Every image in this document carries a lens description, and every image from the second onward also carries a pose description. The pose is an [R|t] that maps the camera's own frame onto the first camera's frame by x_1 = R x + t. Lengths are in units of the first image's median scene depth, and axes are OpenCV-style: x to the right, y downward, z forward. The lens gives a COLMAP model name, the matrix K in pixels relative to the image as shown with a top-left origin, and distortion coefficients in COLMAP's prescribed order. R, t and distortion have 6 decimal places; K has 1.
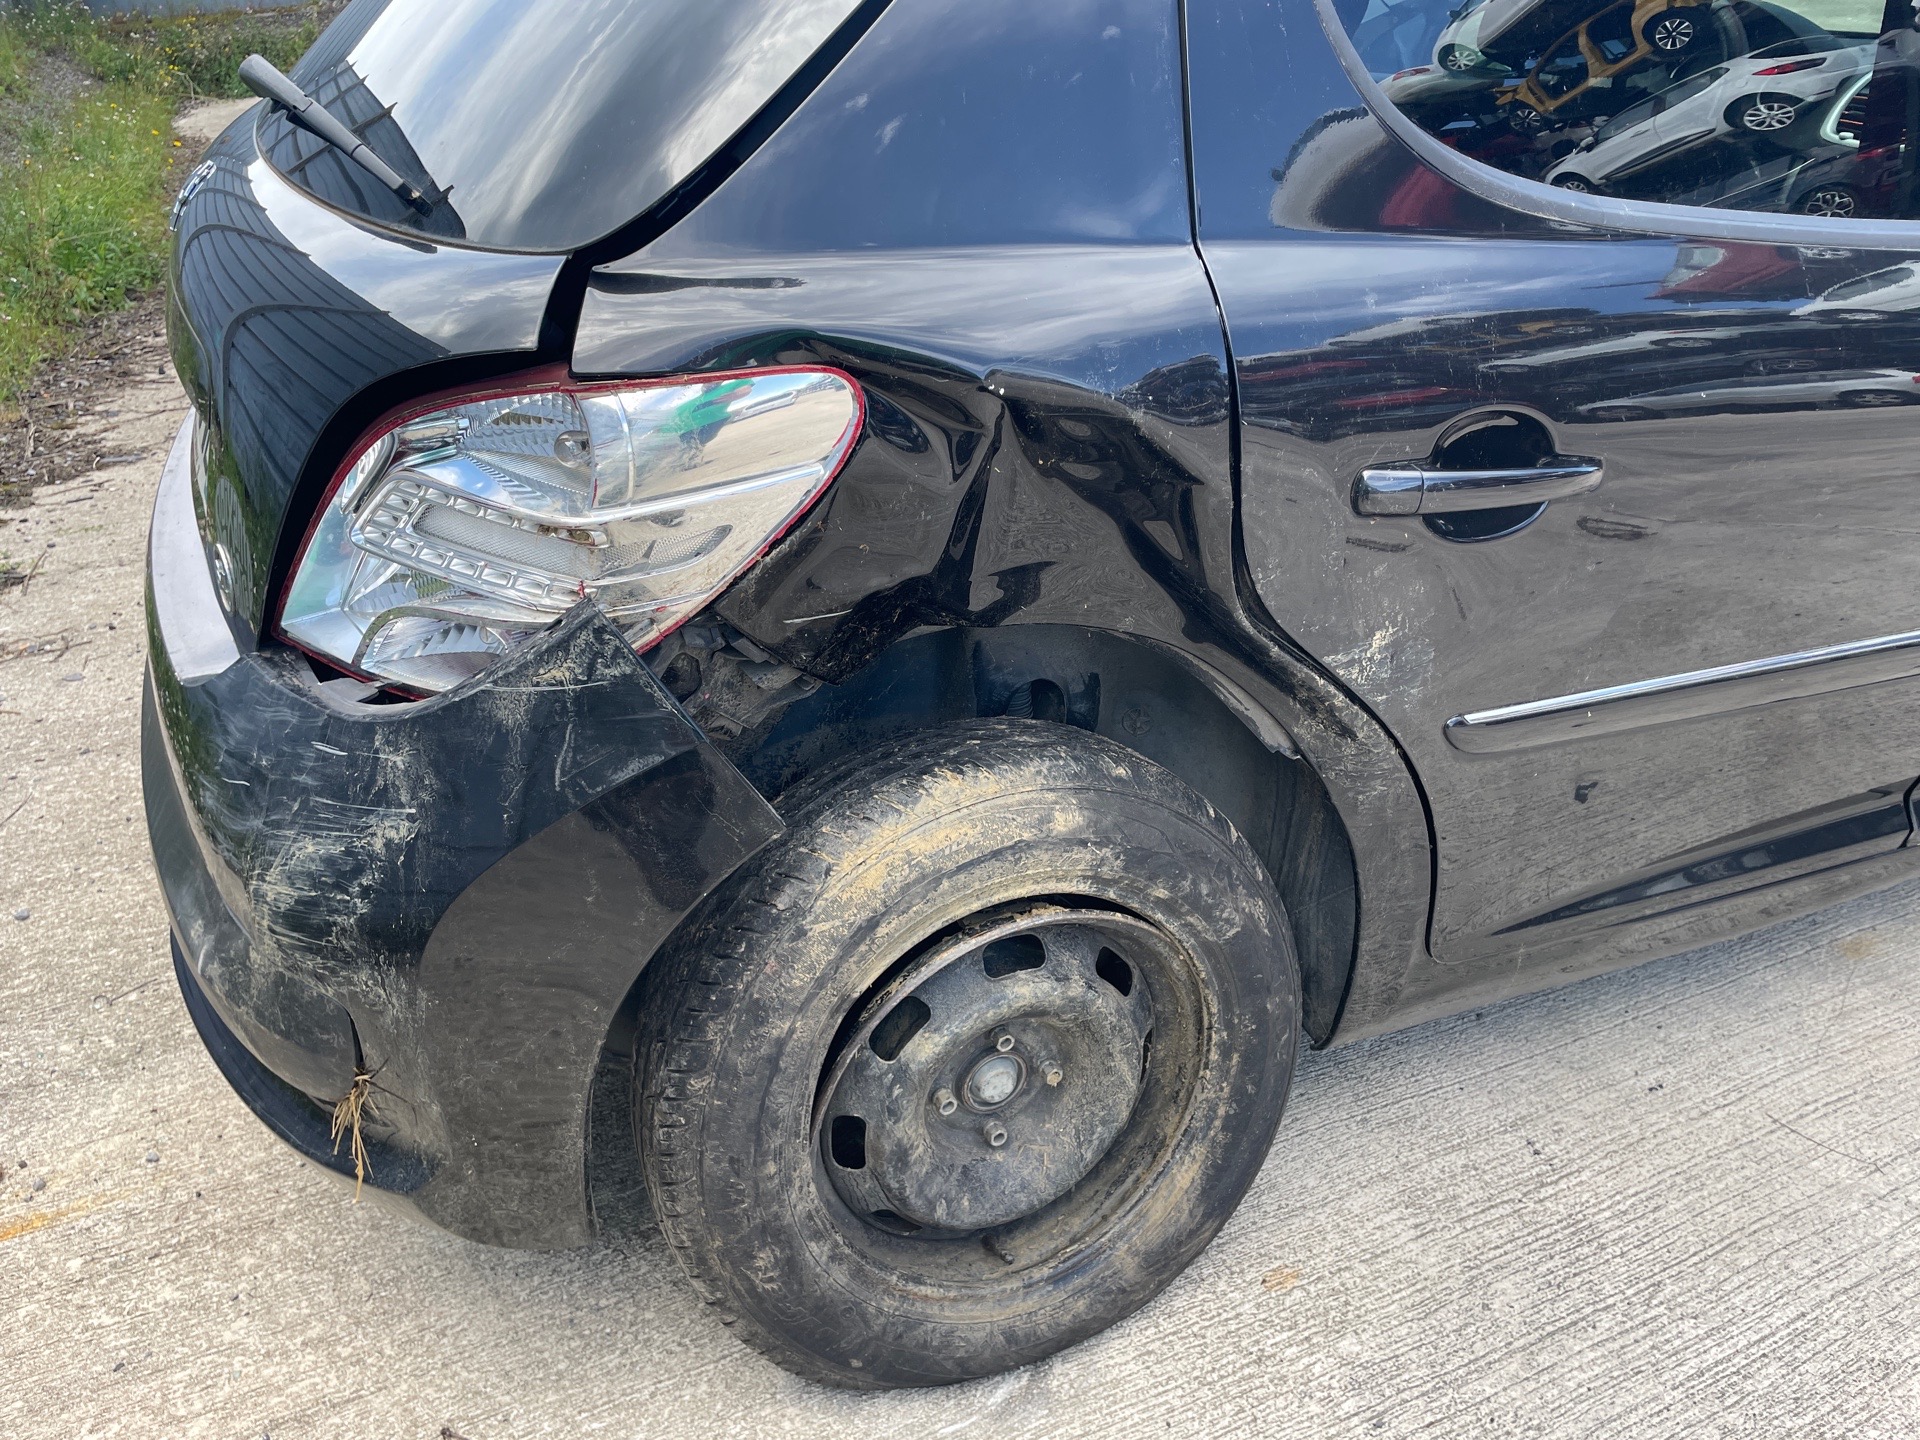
lens RADIAL K [[1453.8, 0, 963.1], [0, 1453.8, 724.1], [0, 0, 1]] dist [0.086752, -0.117648]
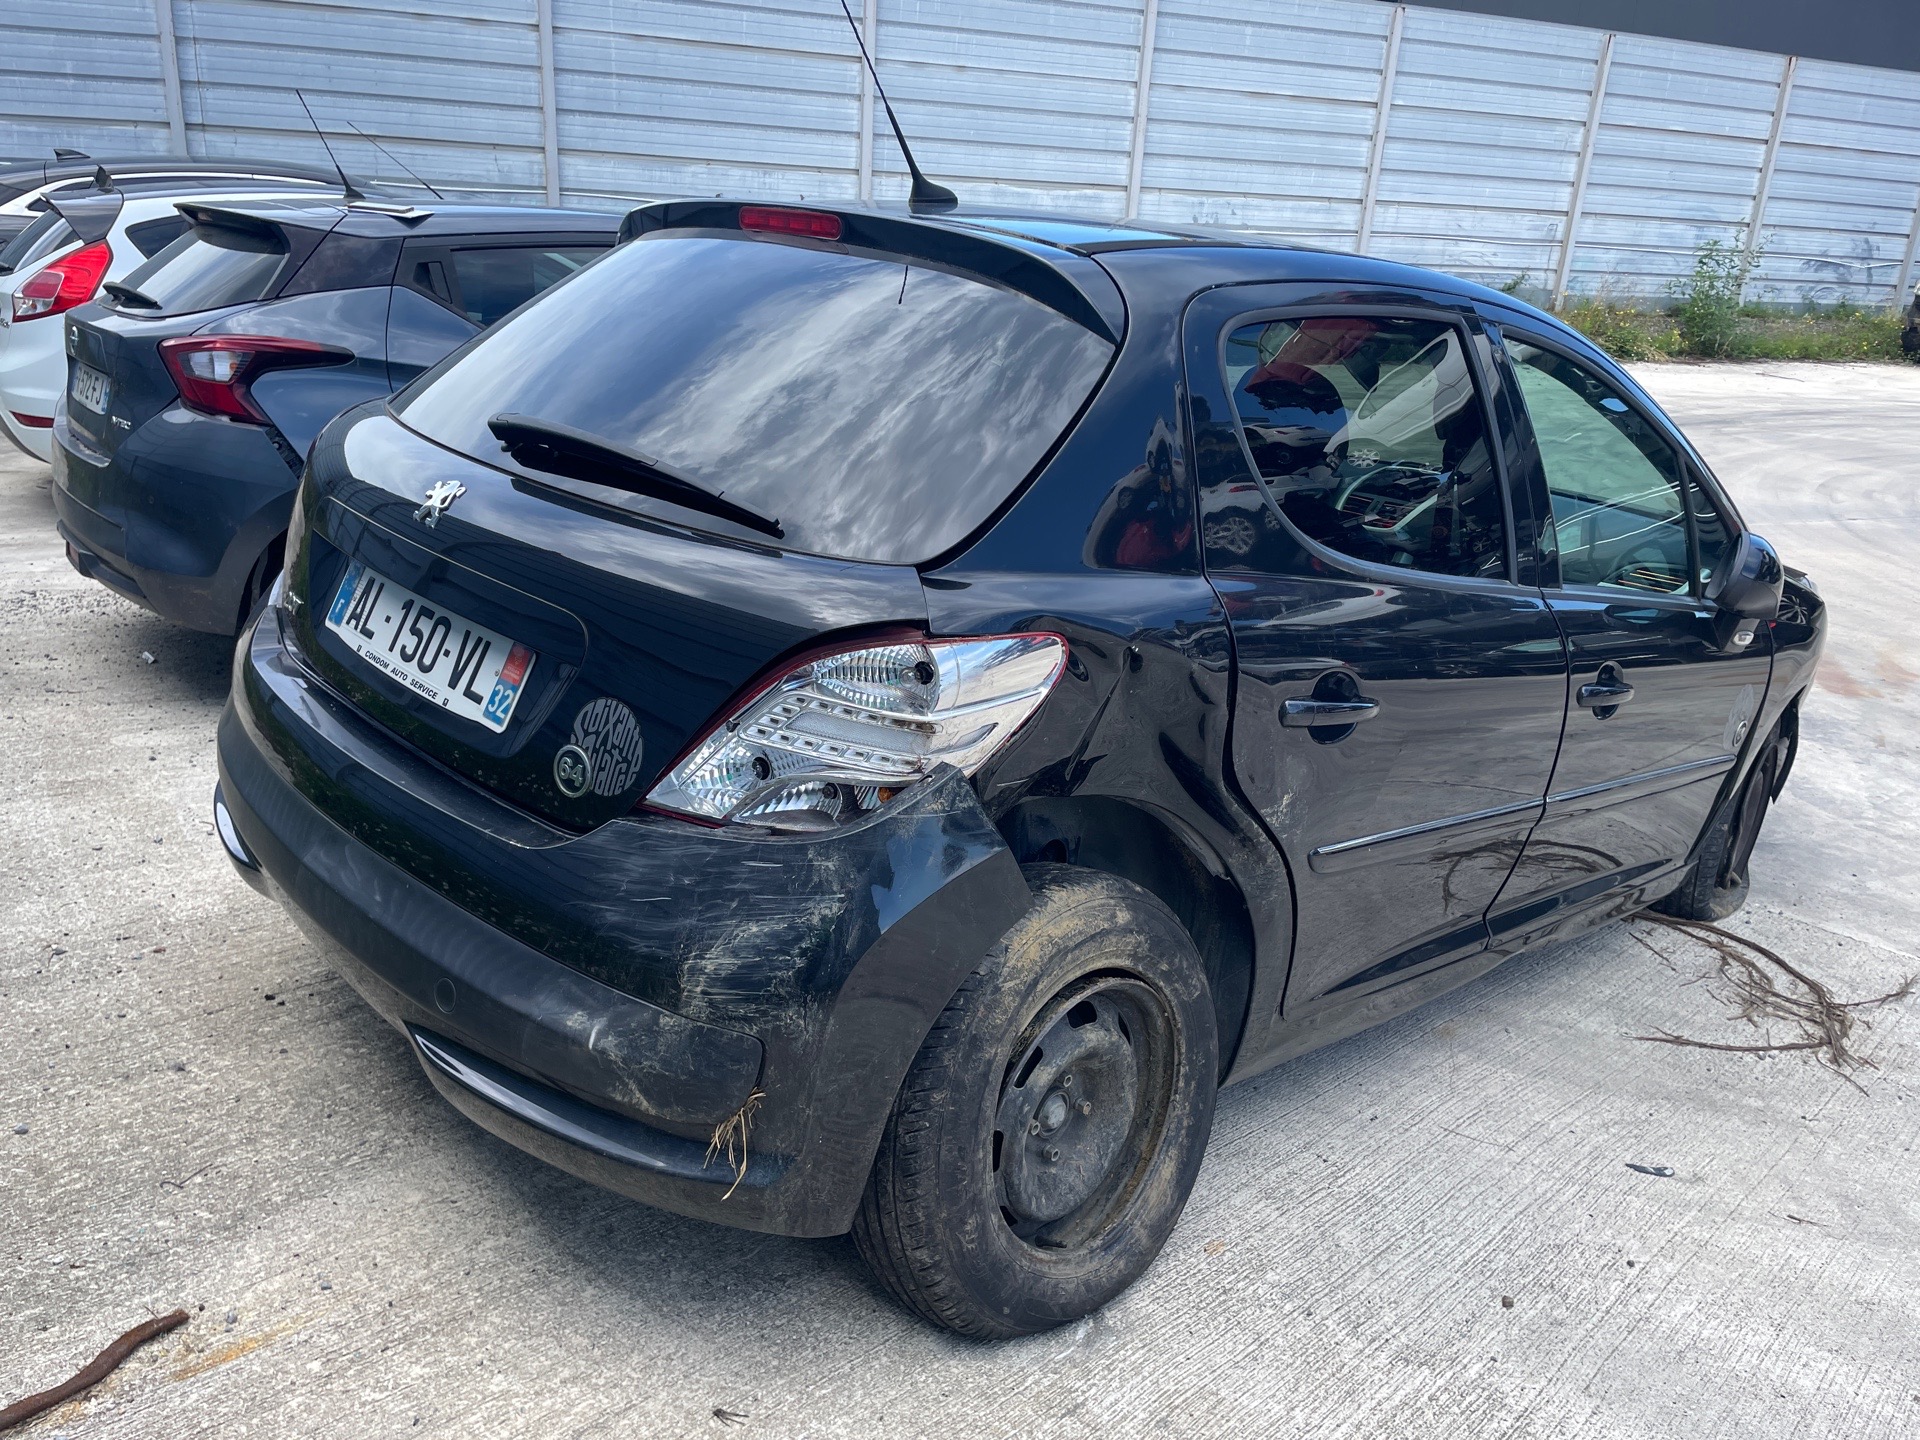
lens RADIAL K [[1453.8, 0, 946.6], [0, 1453.8, 728.1], [0, 0, 1]] dist [0.086752, -0.117648]
pose [[0.931788, 0.007284, 0.362930, -0.651891], [0.065075, 0.980250, -0.186748, 0.141586], [-0.357123, 0.197627, 0.912911, -0.400320]]
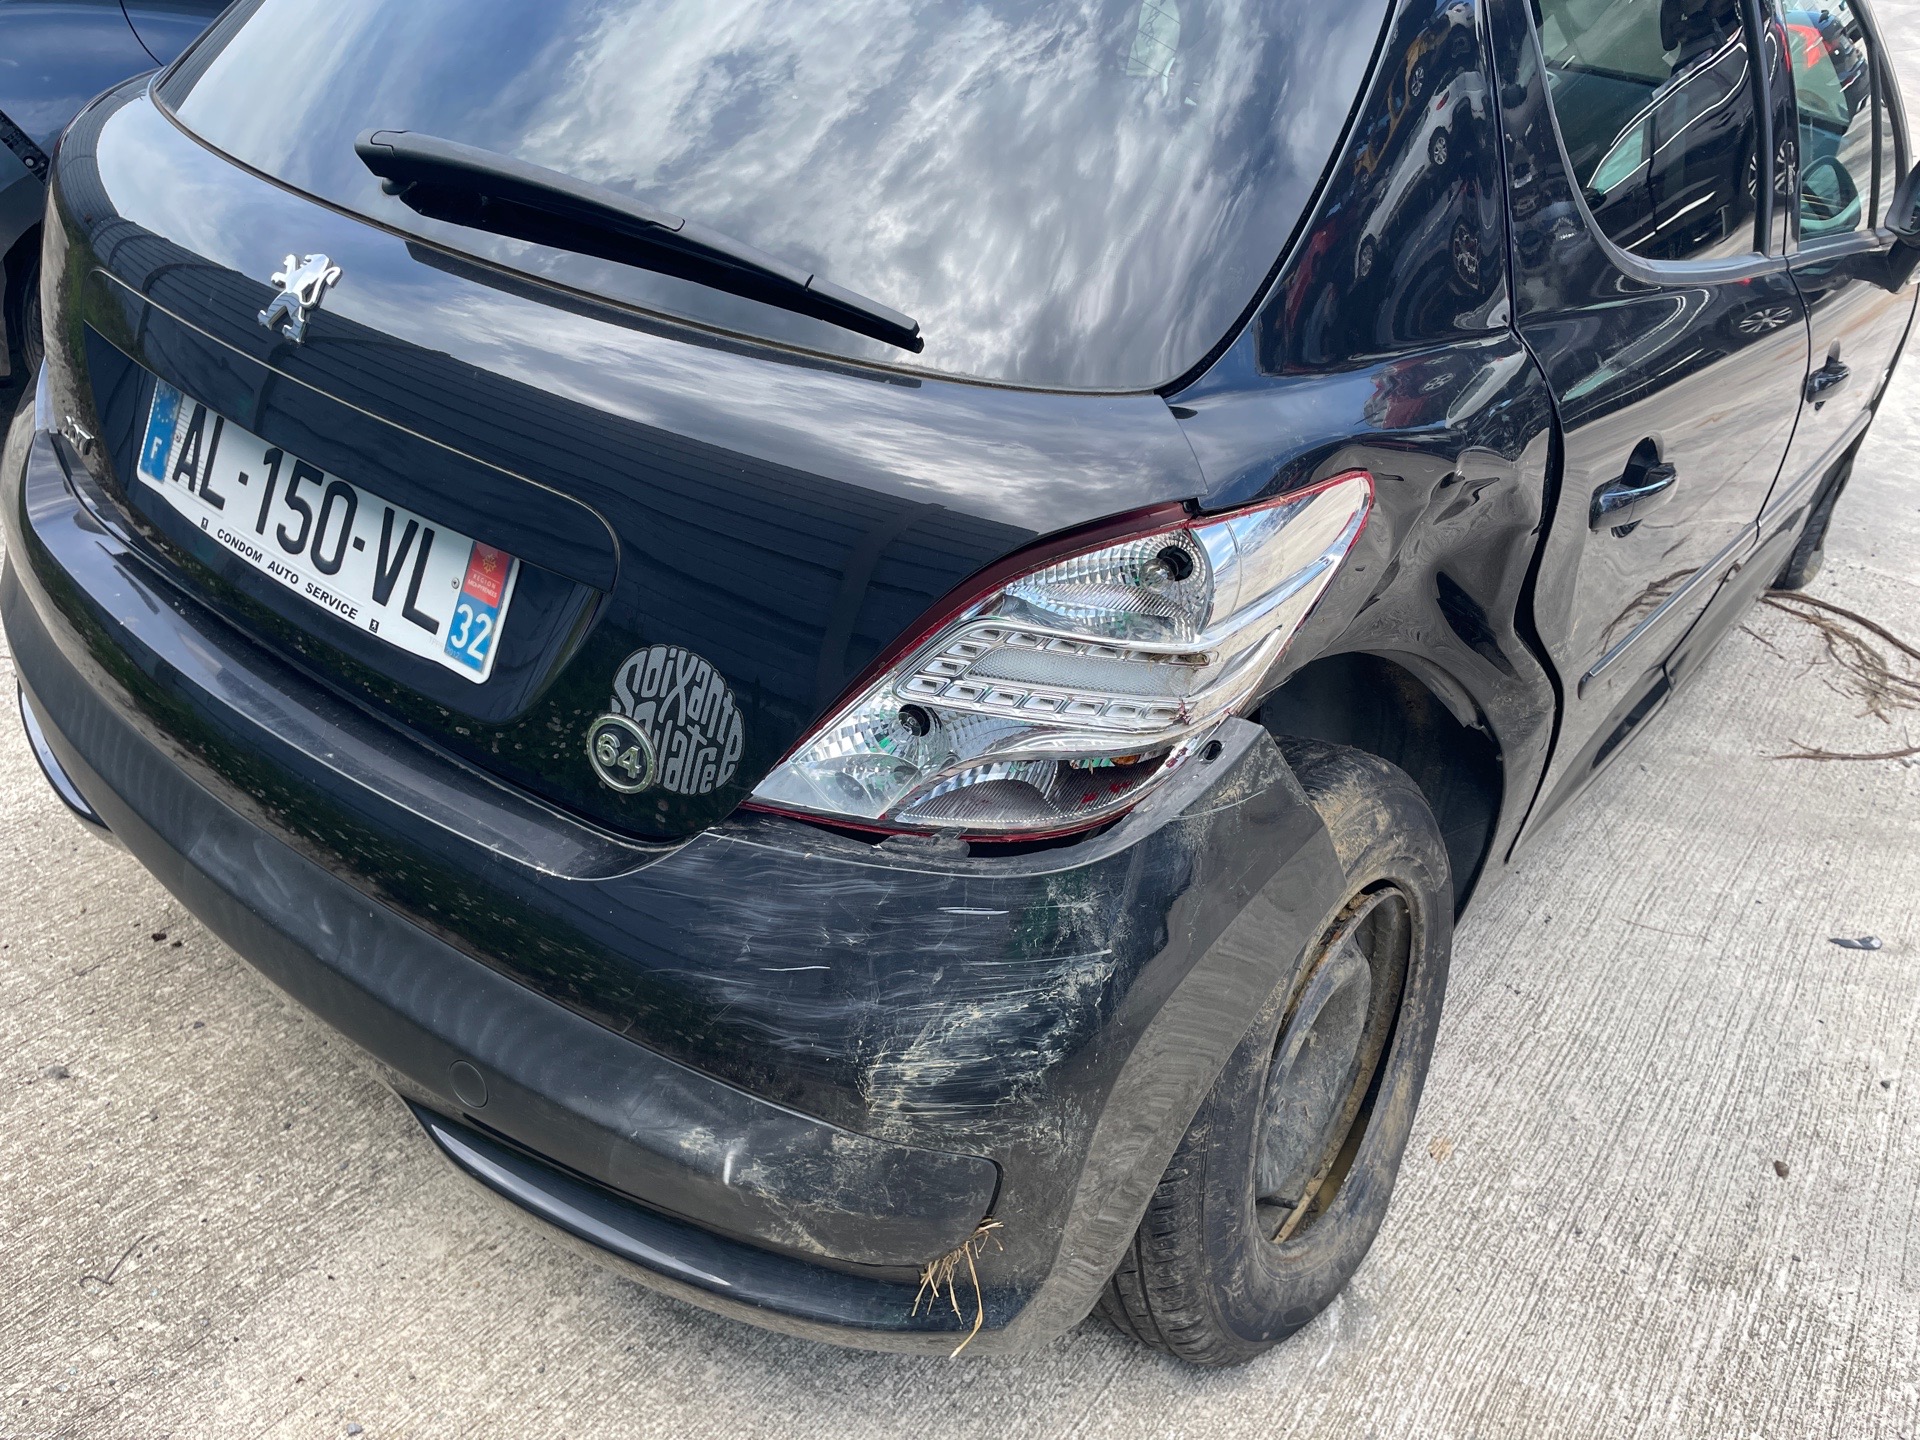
lens RADIAL K [[1453.8, 0, 973.9], [0, 1453.8, 712.5], [0, 0, 1]] dist [0.086752, -0.117648]
pose [[0.877658, -0.178765, 0.444701, -0.678432], [0.157953, 0.983886, 0.083777, -0.157675], [-0.452512, -0.003285, 0.891752, 0.107607]]
